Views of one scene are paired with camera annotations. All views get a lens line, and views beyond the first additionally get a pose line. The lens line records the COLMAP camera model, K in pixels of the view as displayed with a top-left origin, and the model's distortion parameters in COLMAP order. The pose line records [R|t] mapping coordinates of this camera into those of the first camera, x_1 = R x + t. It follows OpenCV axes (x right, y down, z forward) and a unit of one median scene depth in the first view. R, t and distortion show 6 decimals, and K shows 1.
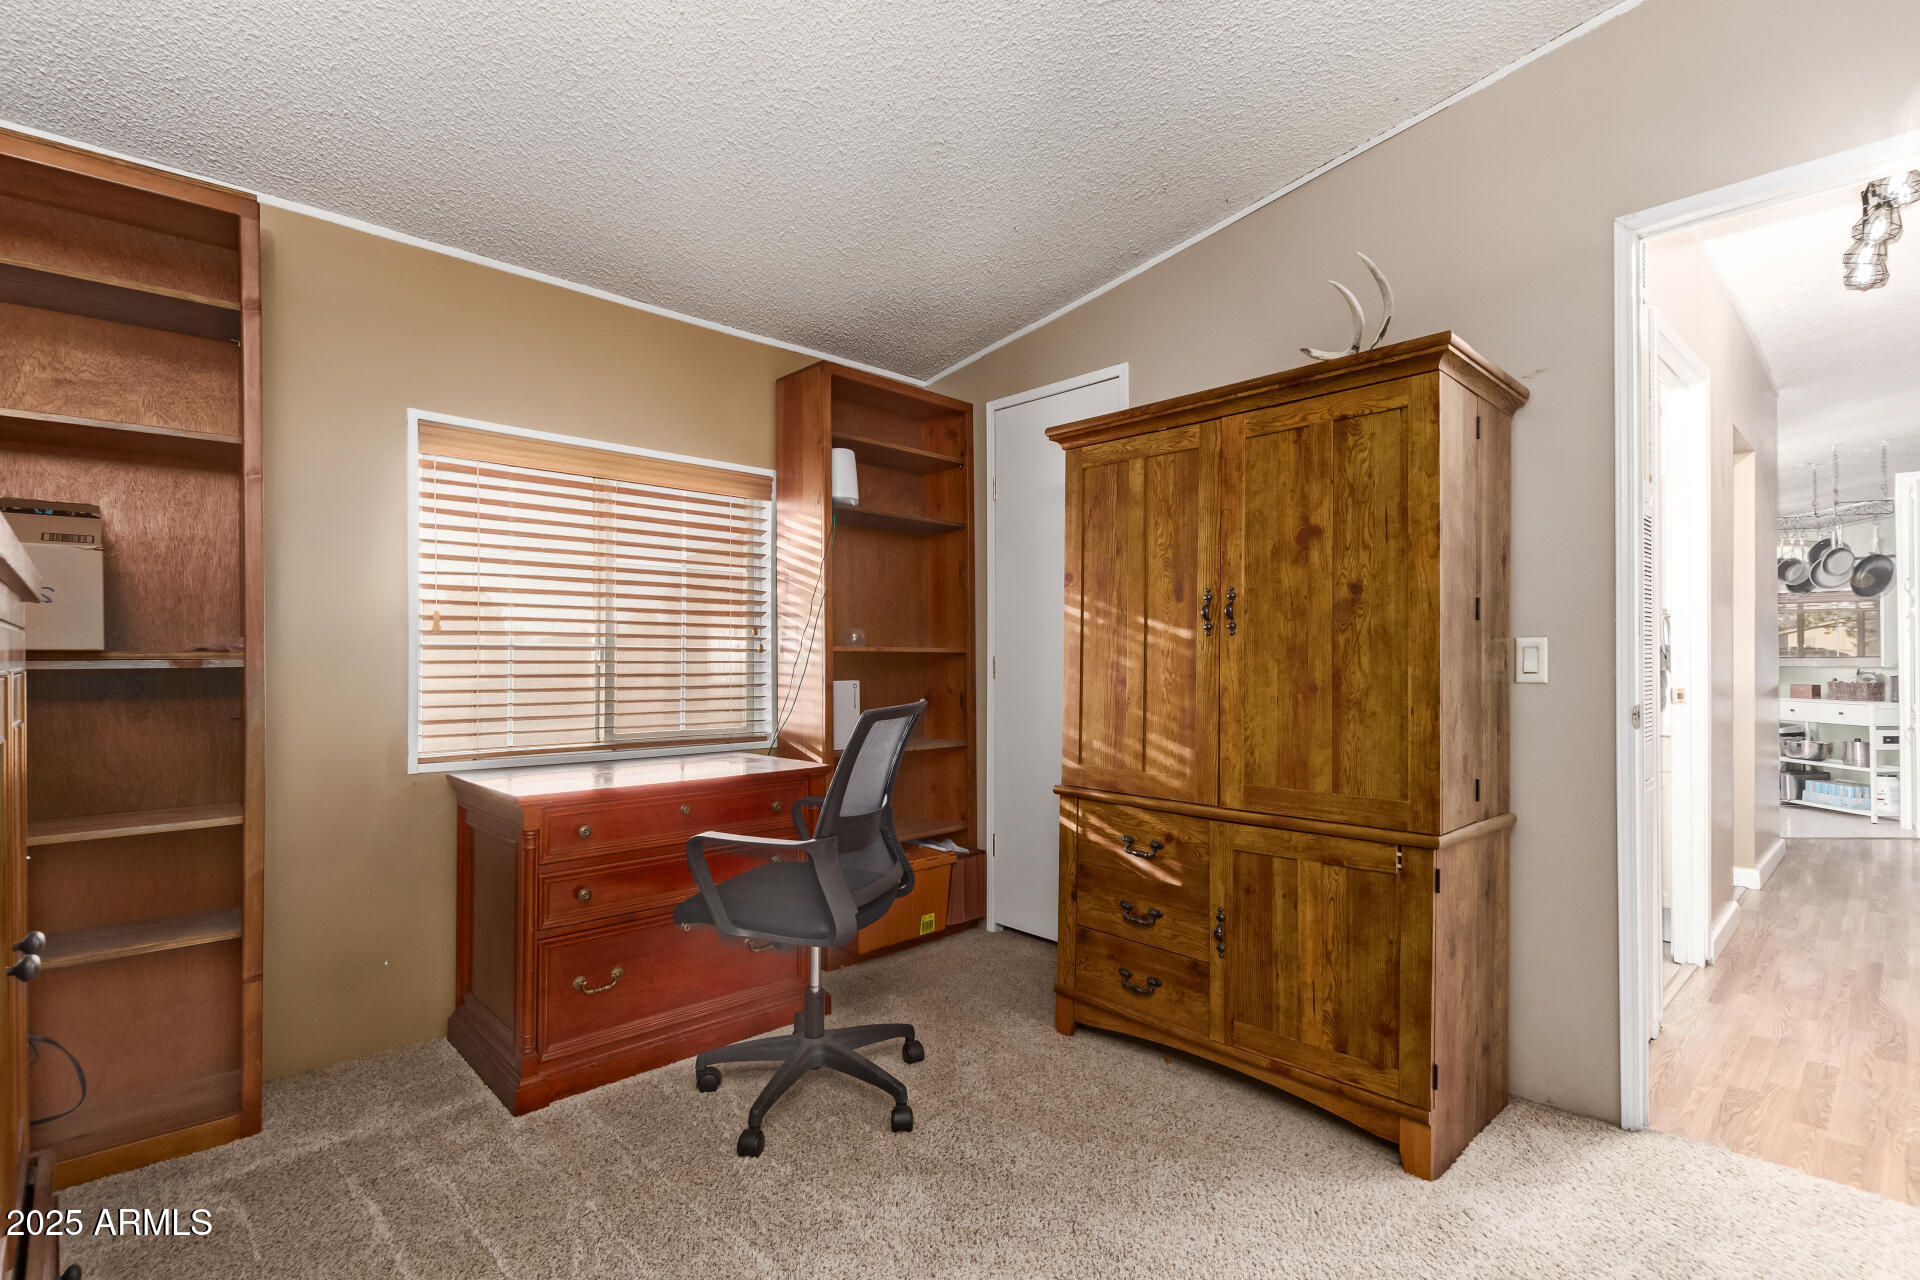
lens RADIAL K [[899.4, 0, 962.2], [0, 899.4, 641.4], [0, 0, 1]] dist [0.016171, -0.007608]
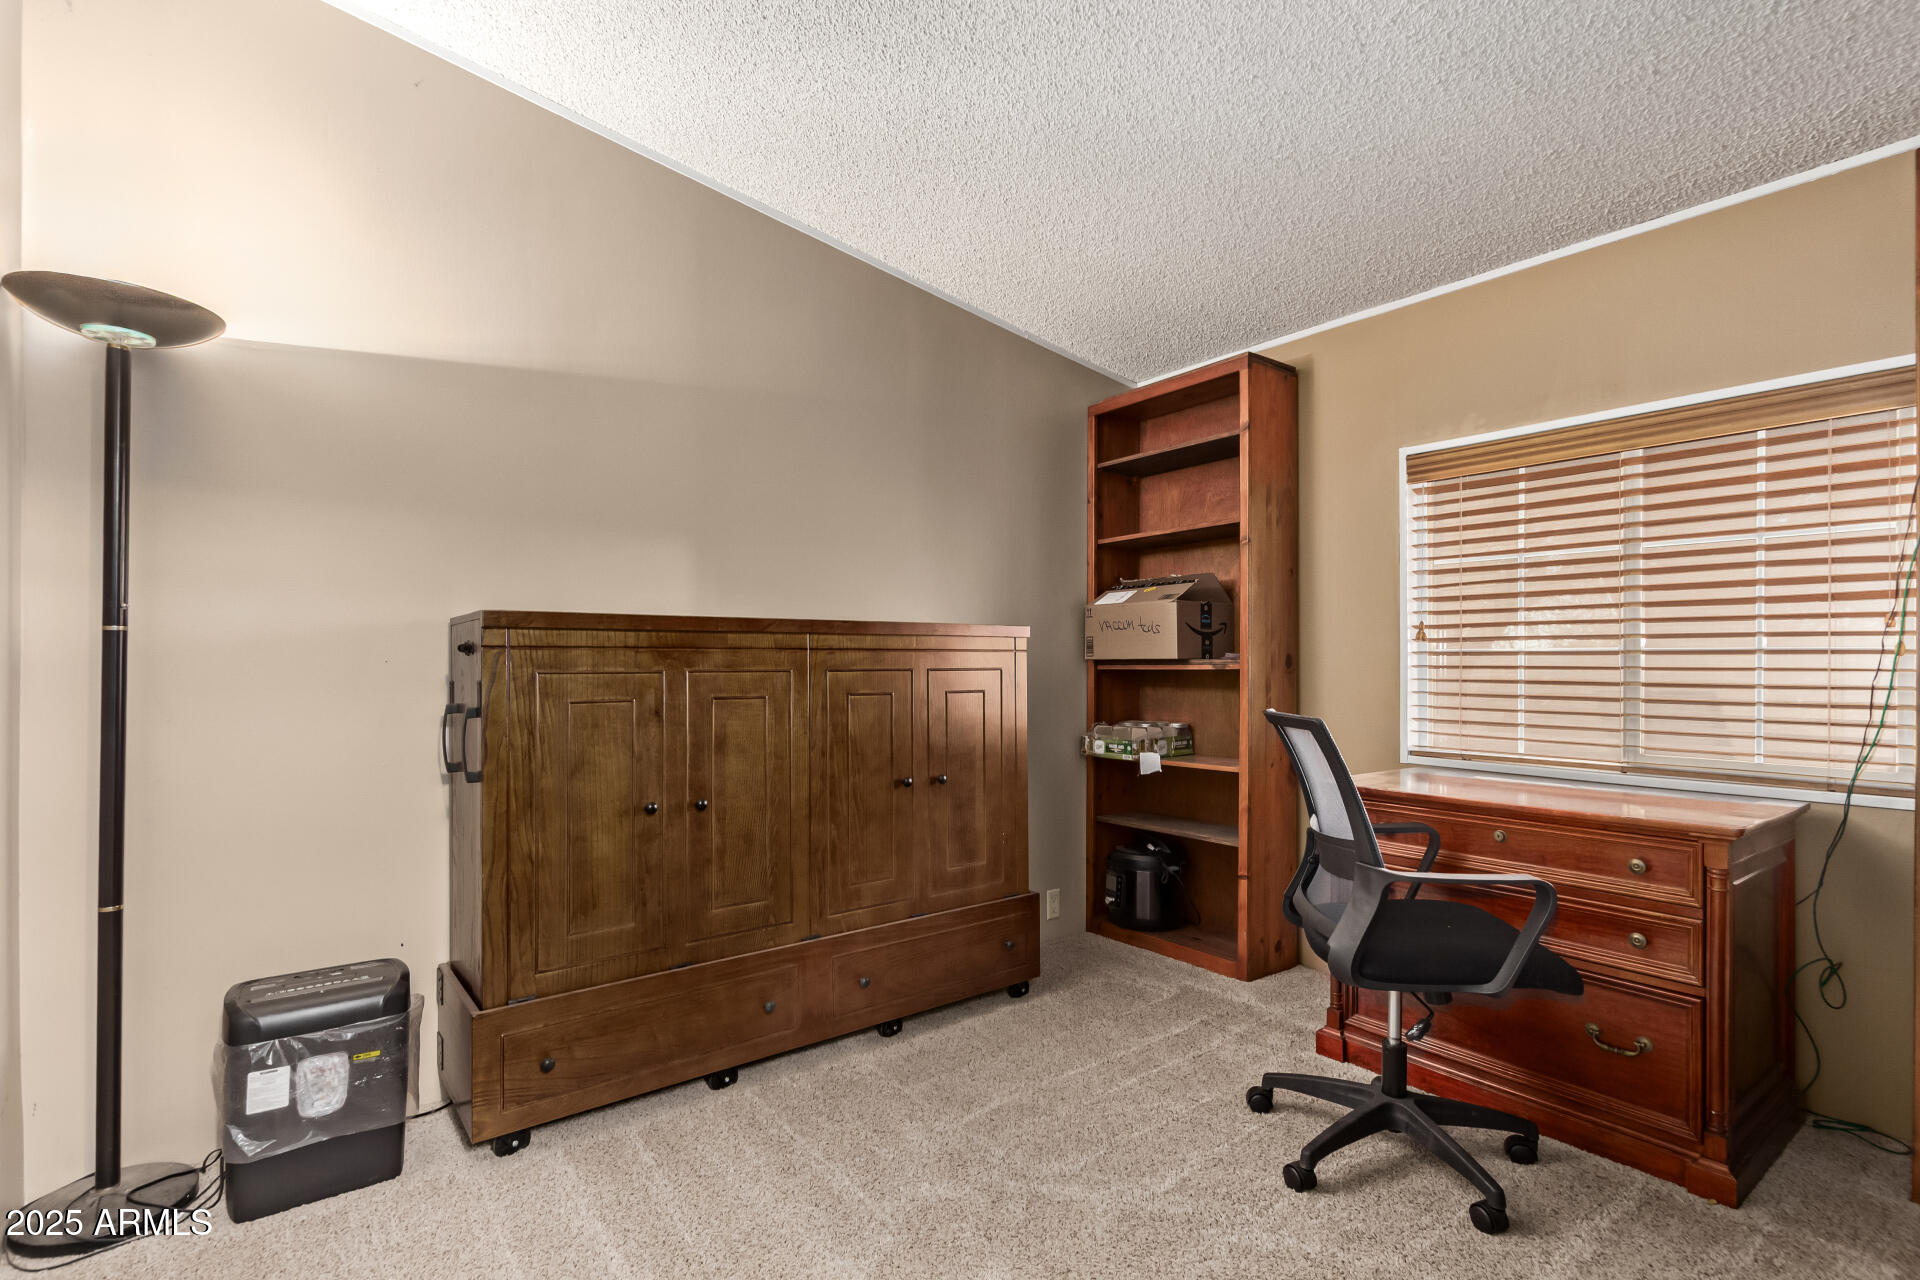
lens RADIAL K [[899.4, 0, 958.5], [0, 899.4, 654.0], [0, 0, 1]] dist [0.016171, -0.007608]
pose [[-0.100587, -0.009925, -0.994879, 0.598012], [0.019963, 0.999729, -0.011992, 0.008527], [0.994728, -0.021067, -0.100361, 0.545653]]
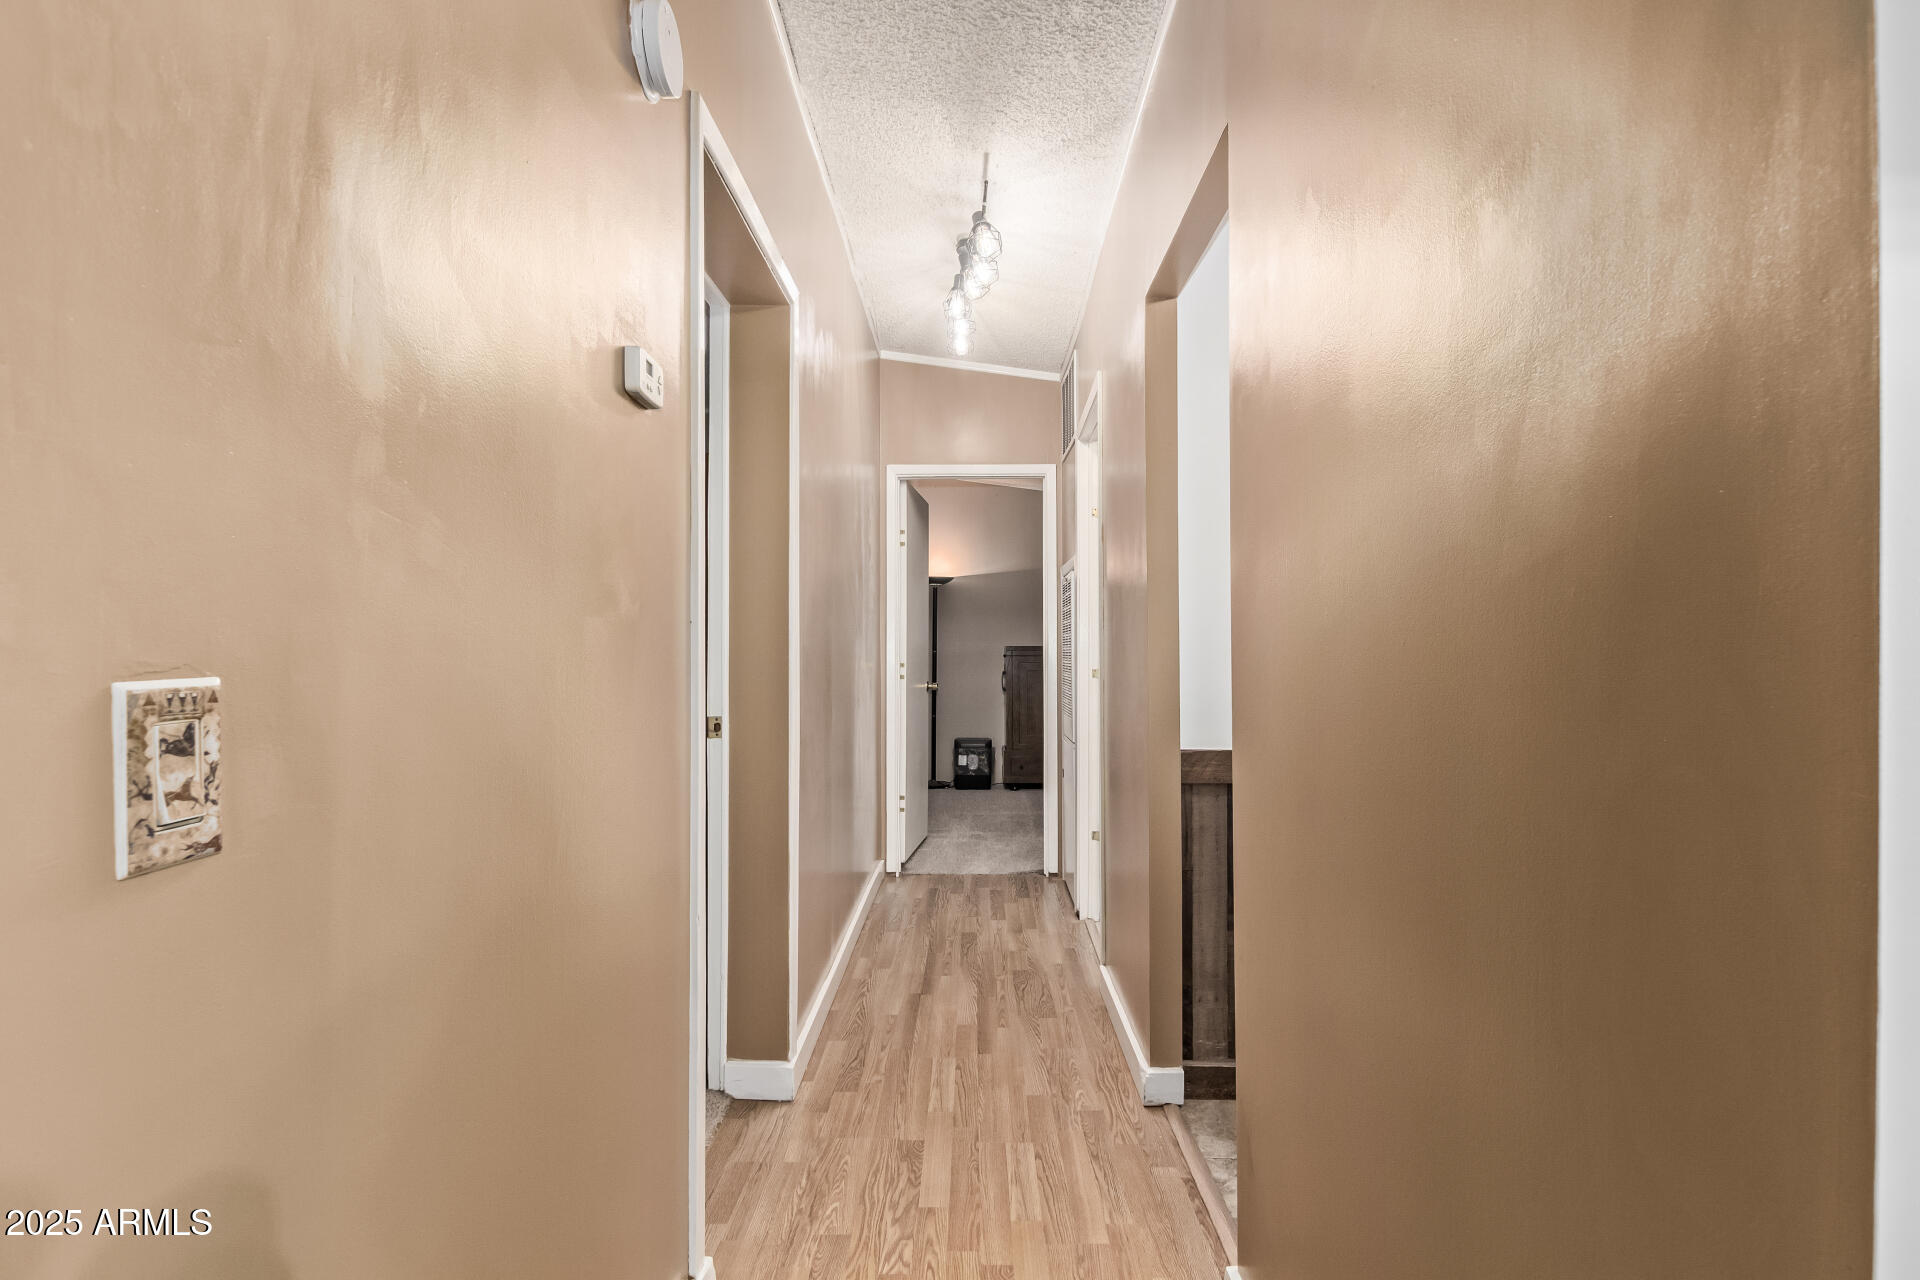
lens RADIAL K [[899.4, 0, 958.9], [0, 899.4, 647.1], [0, 0, 1]] dist [0.016171, -0.007608]
pose [[-0.703223, -0.006076, -0.710943, 2.025754], [0.013348, 0.999674, -0.021747, 0.019616], [0.710844, -0.024782, -0.702913, 1.977143]]
